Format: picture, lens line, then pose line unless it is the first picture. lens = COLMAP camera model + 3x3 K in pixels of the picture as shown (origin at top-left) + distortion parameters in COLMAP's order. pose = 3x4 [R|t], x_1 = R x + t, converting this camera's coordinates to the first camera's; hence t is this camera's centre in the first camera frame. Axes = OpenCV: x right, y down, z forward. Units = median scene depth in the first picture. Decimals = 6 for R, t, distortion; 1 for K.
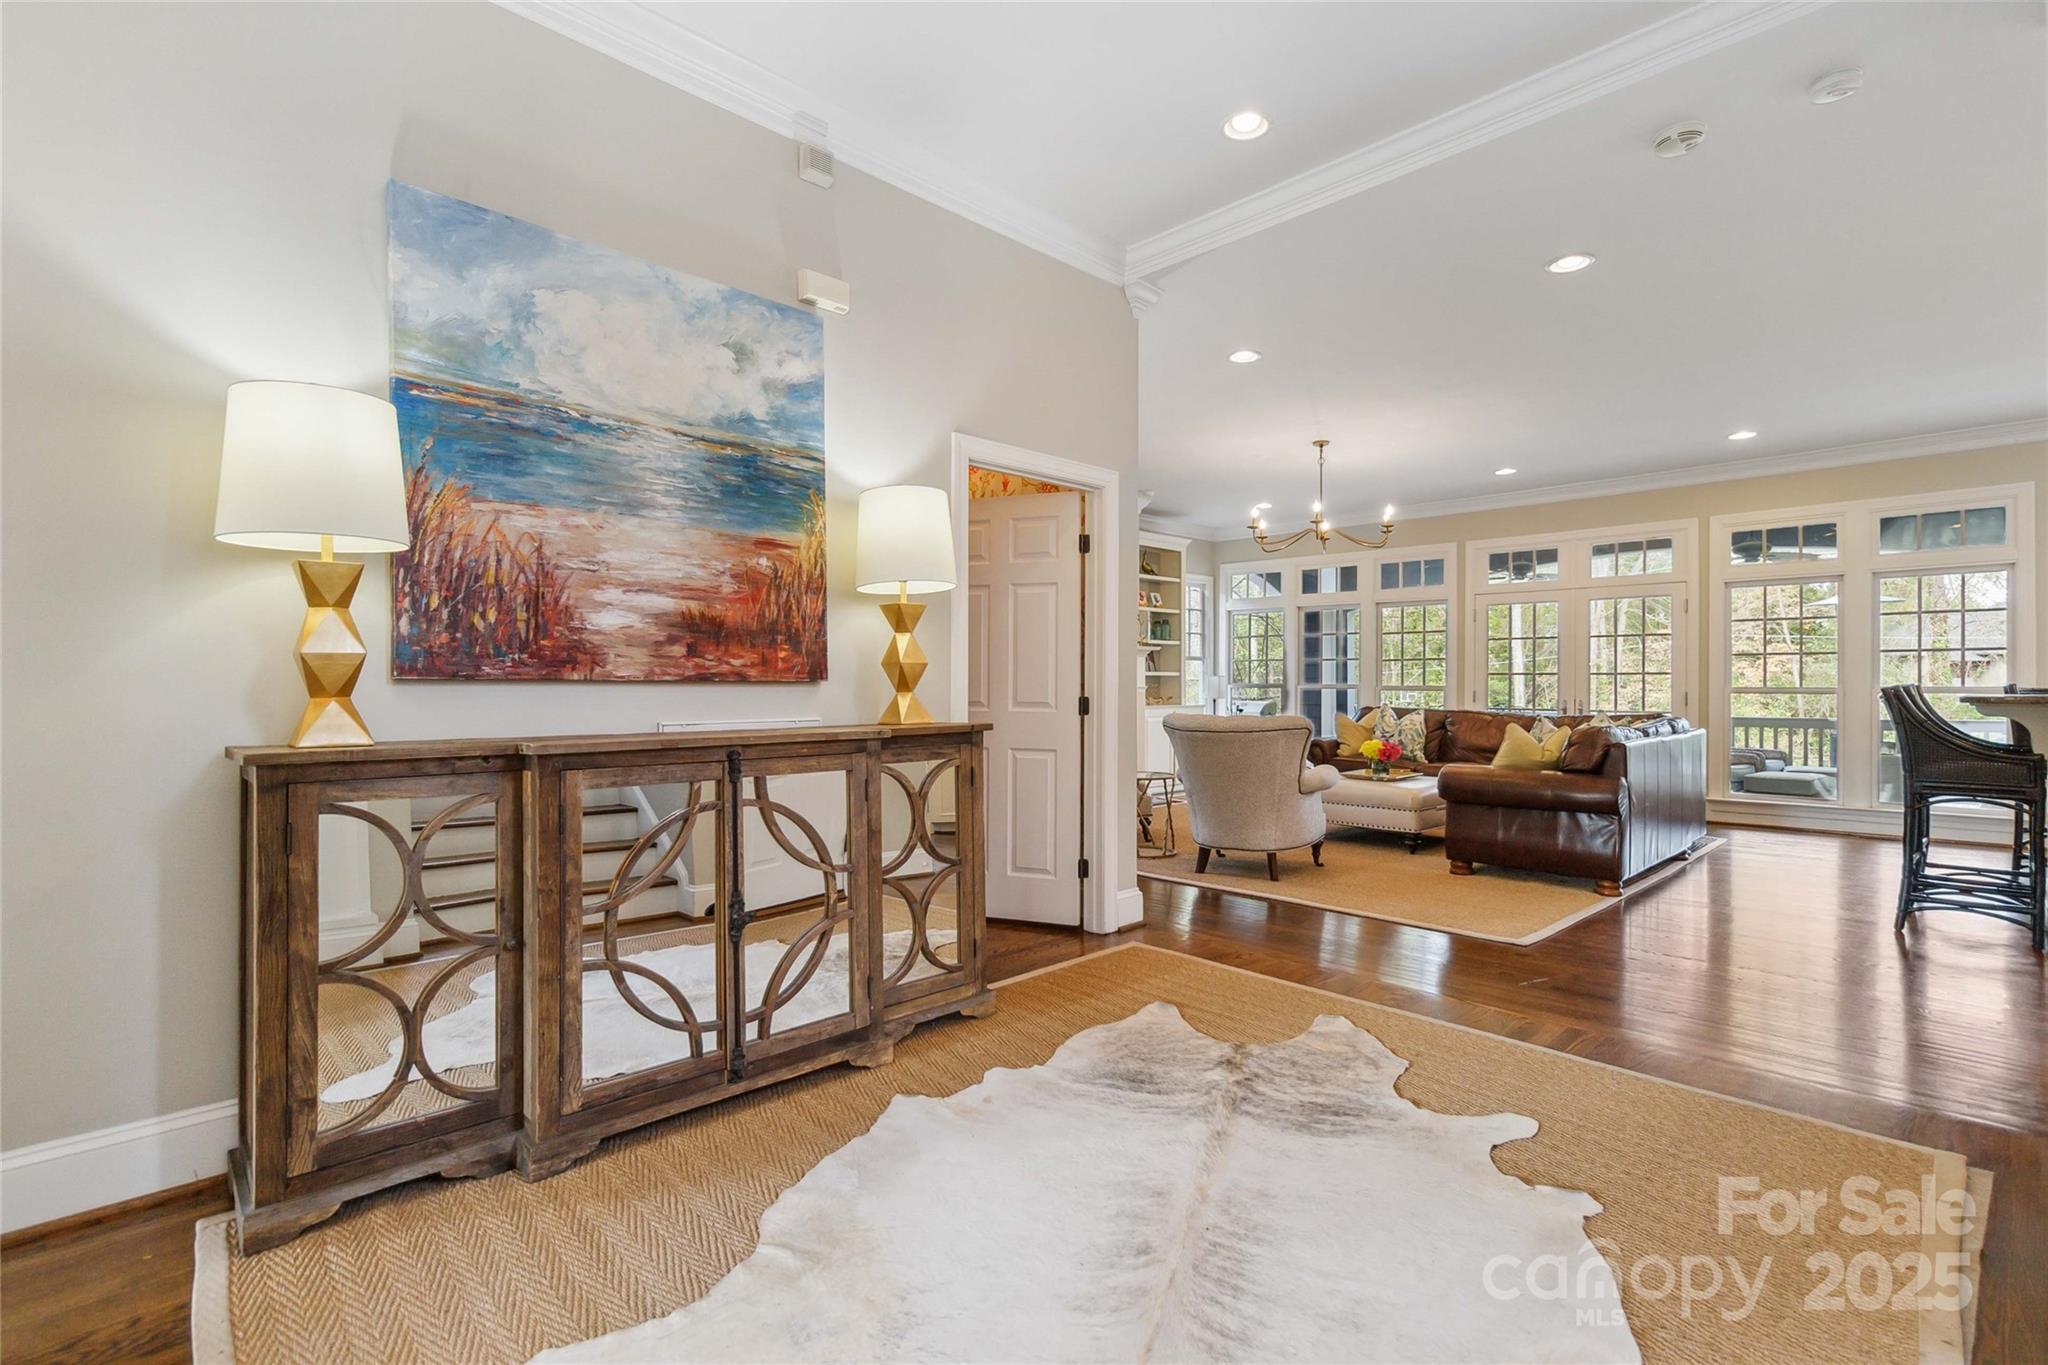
lens RADIAL K [[942.9, 0, 1011.9], [0, 942.9, 681.8], [0, 0, 1]] dist [-0.000844, 0.000003]
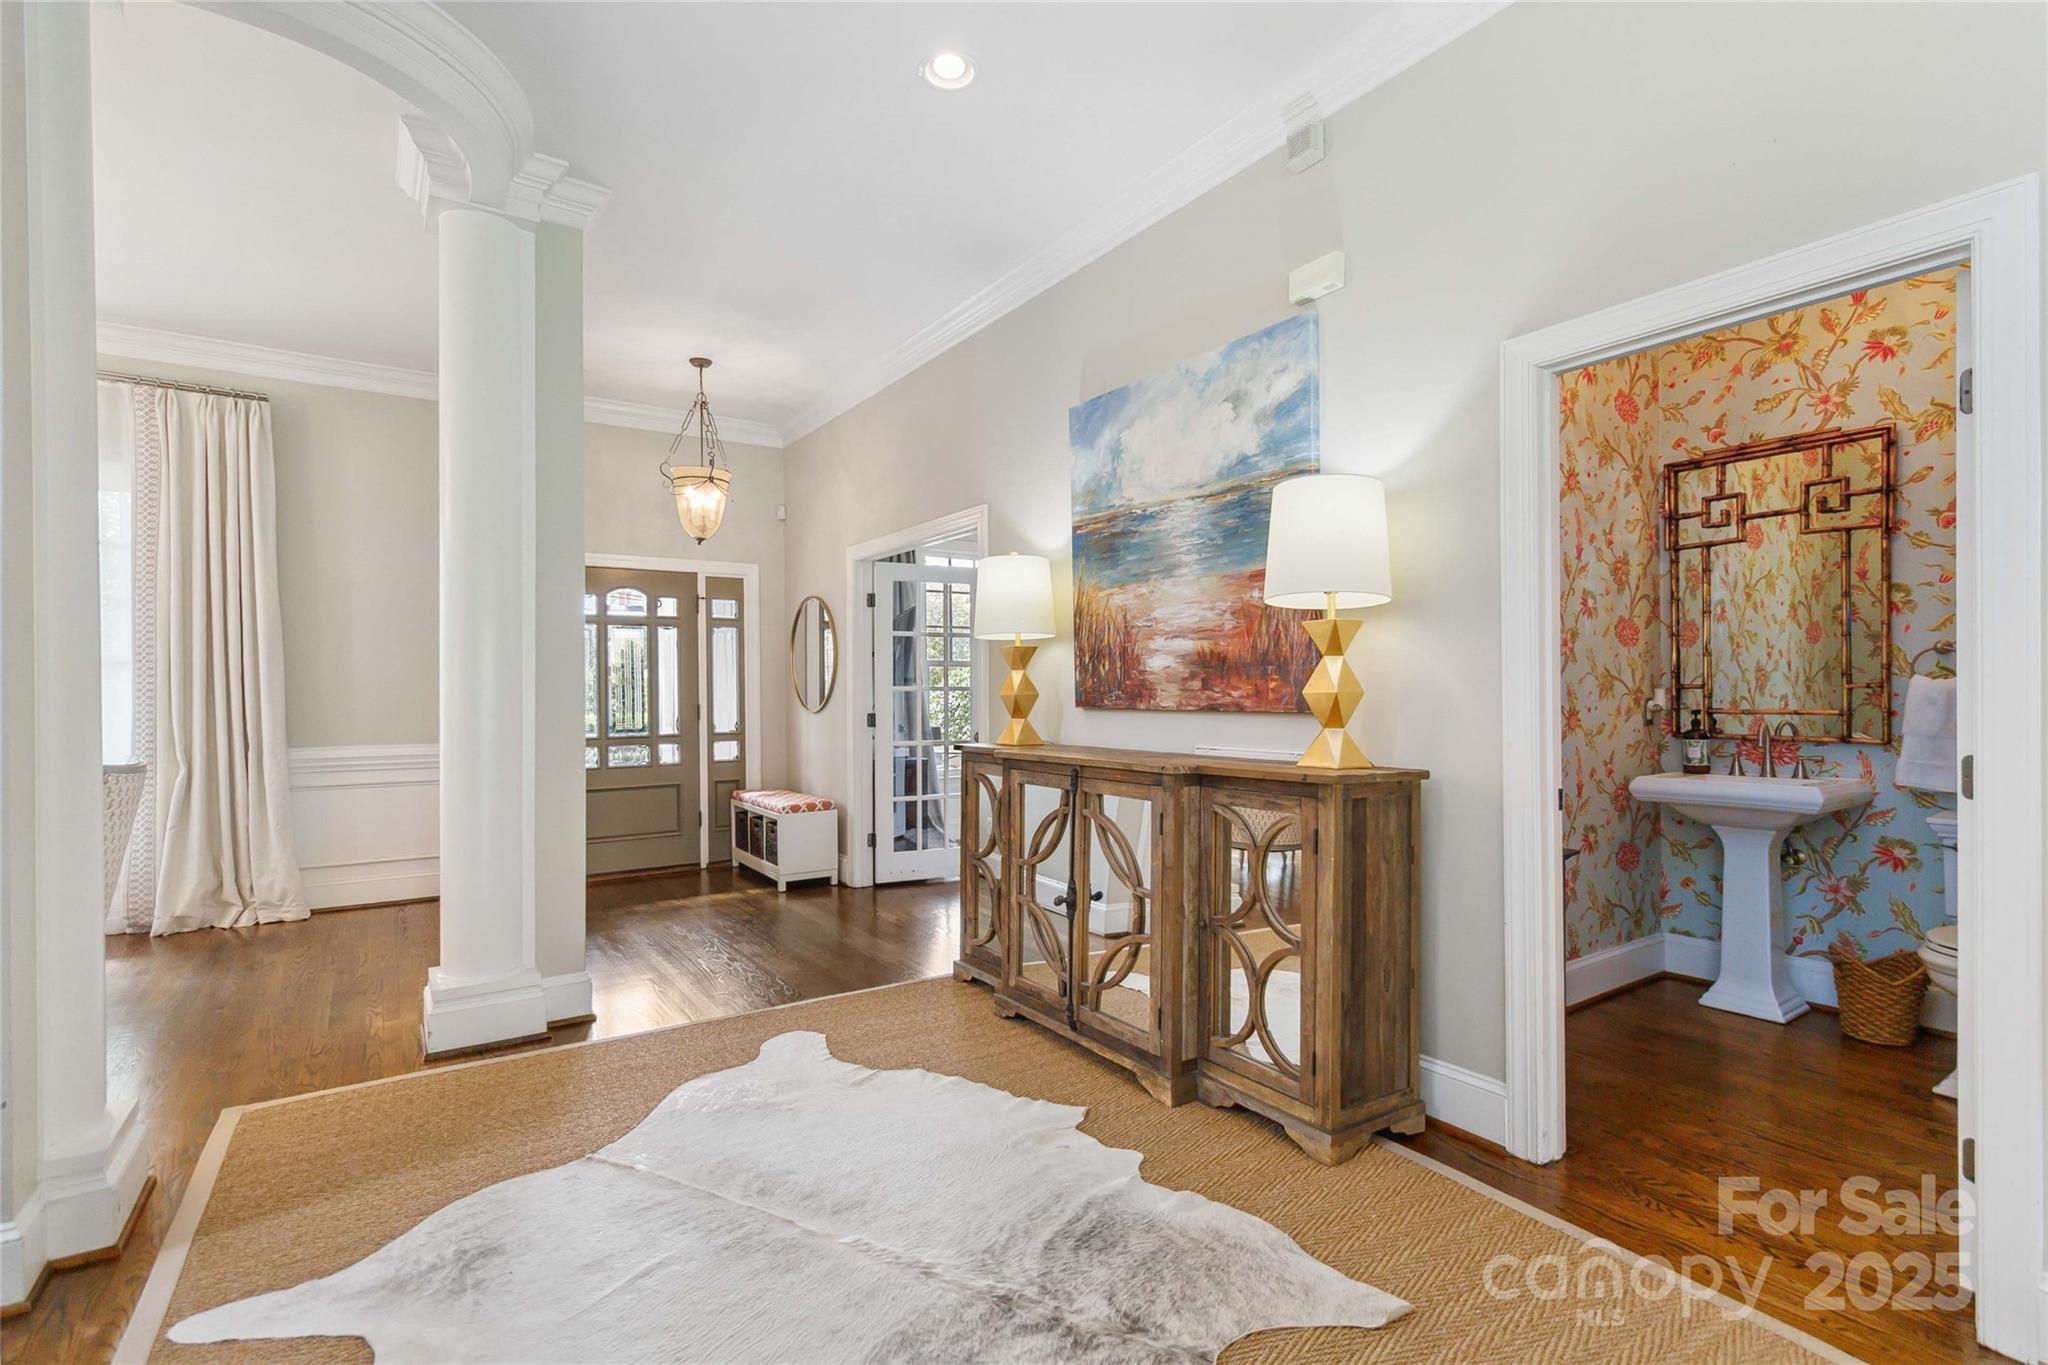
lens RADIAL K [[944.9, 0, 1031.0], [0, 944.9, 689.6], [0, 0, 1]] dist [0.000465, 0.000053]
pose [[-0.161709, 0.001586, -0.986837, 0.822301], [0.014280, 0.999898, -0.000733, -0.028687], [0.986735, -0.014211, -0.161715, 0.977106]]
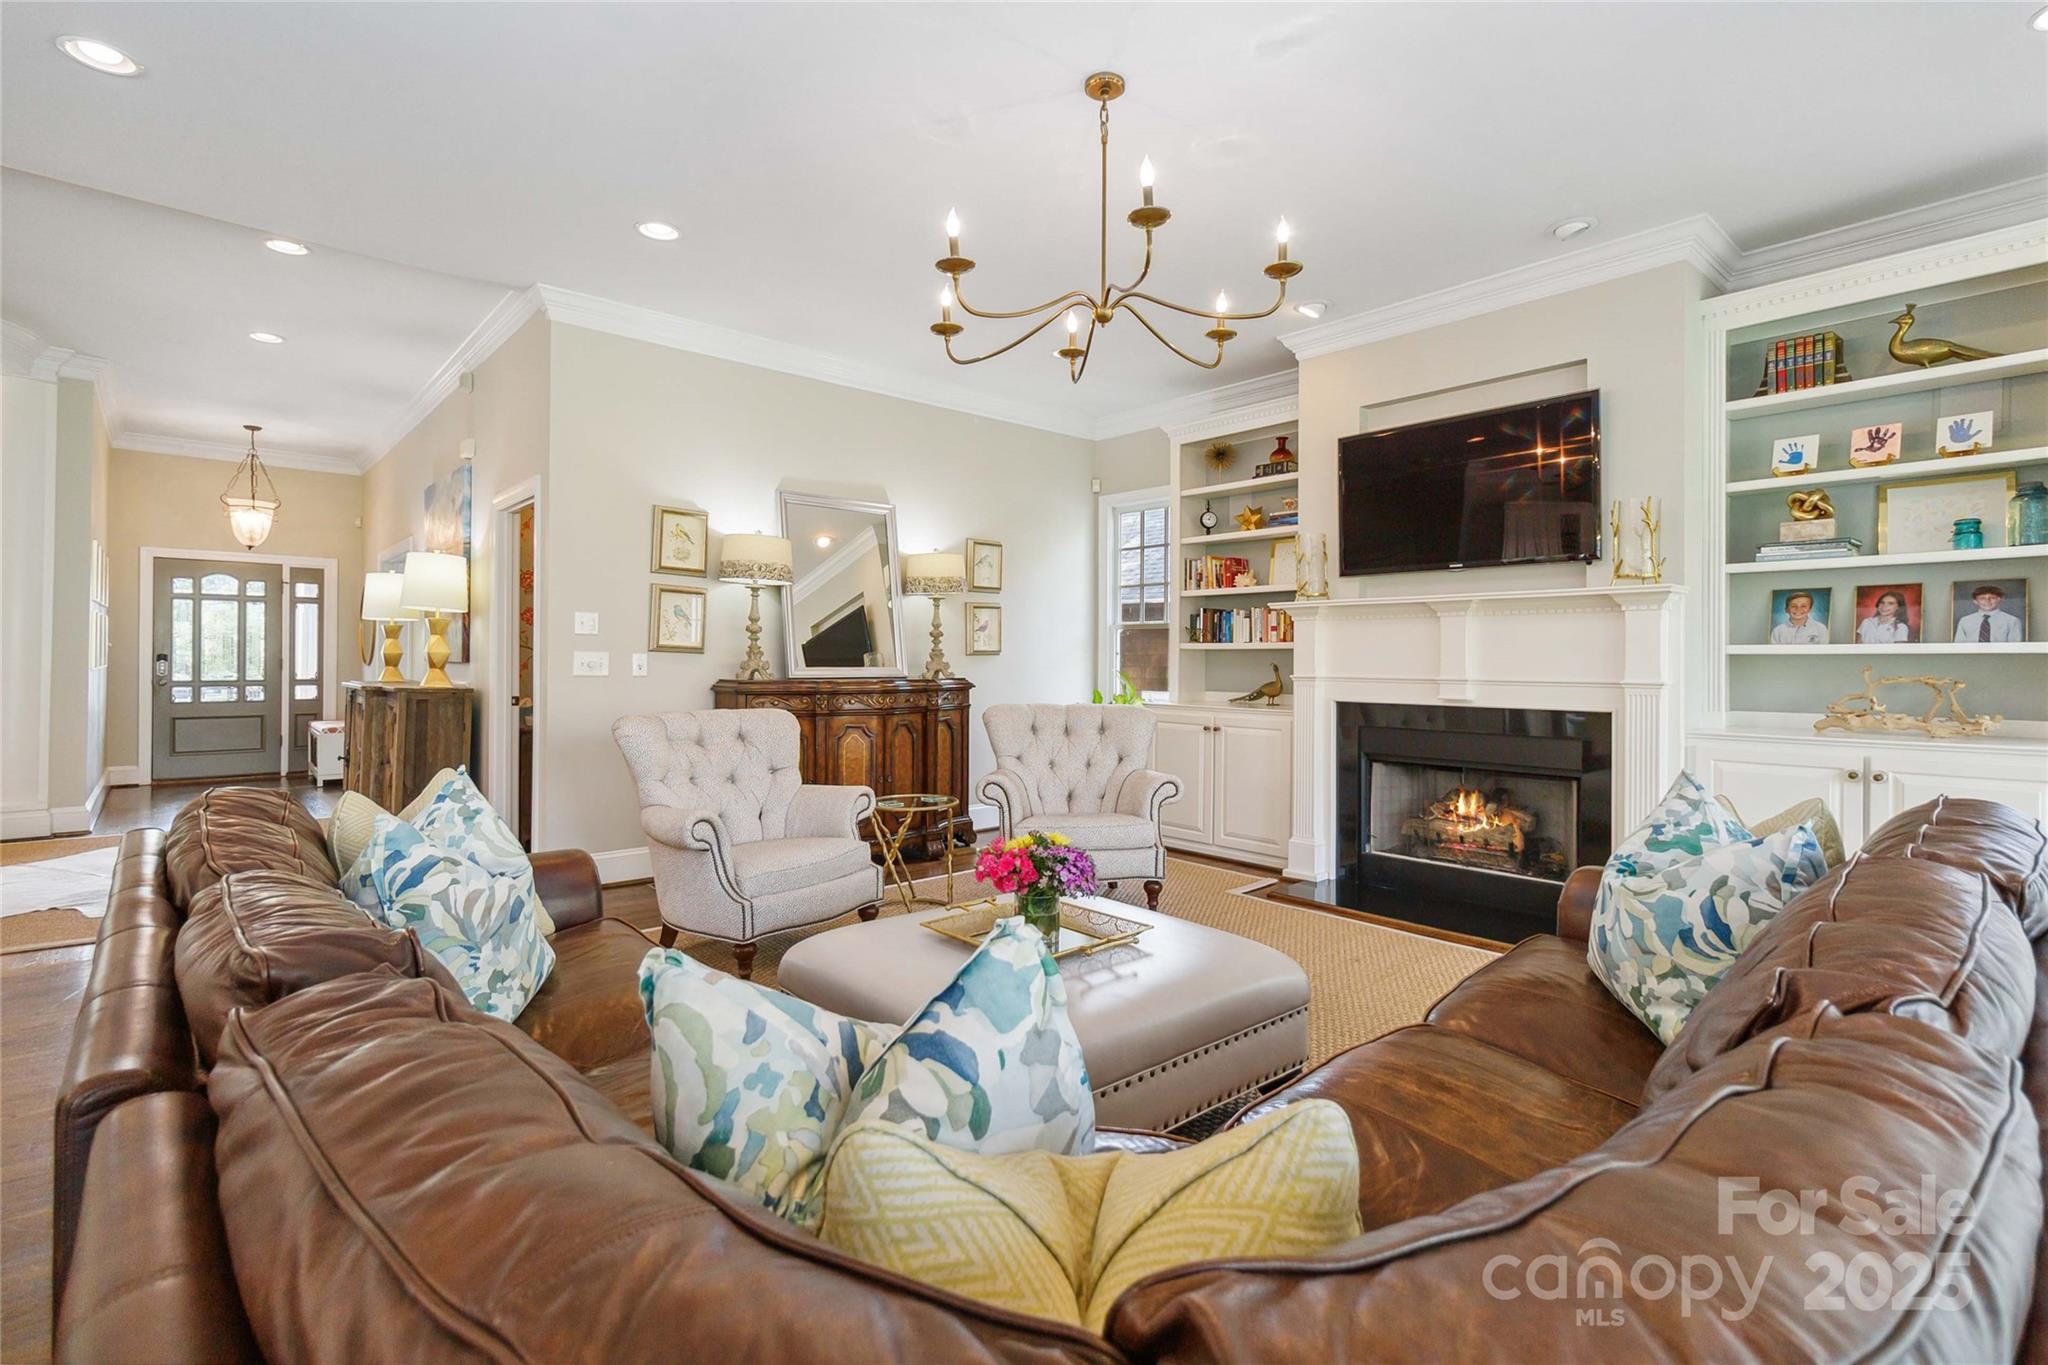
lens RADIAL K [[922.9, 0, 1033.9], [0, 922.9, 655.1], [0, 0, 1]] dist [0.001786, 0.000028]
pose [[-0.009886, -0.002151, -0.999949, 1.813031], [-0.000937, 0.999997, -0.002142, -0.013196], [0.999951, 0.000916, -0.009888, 2.414717]]
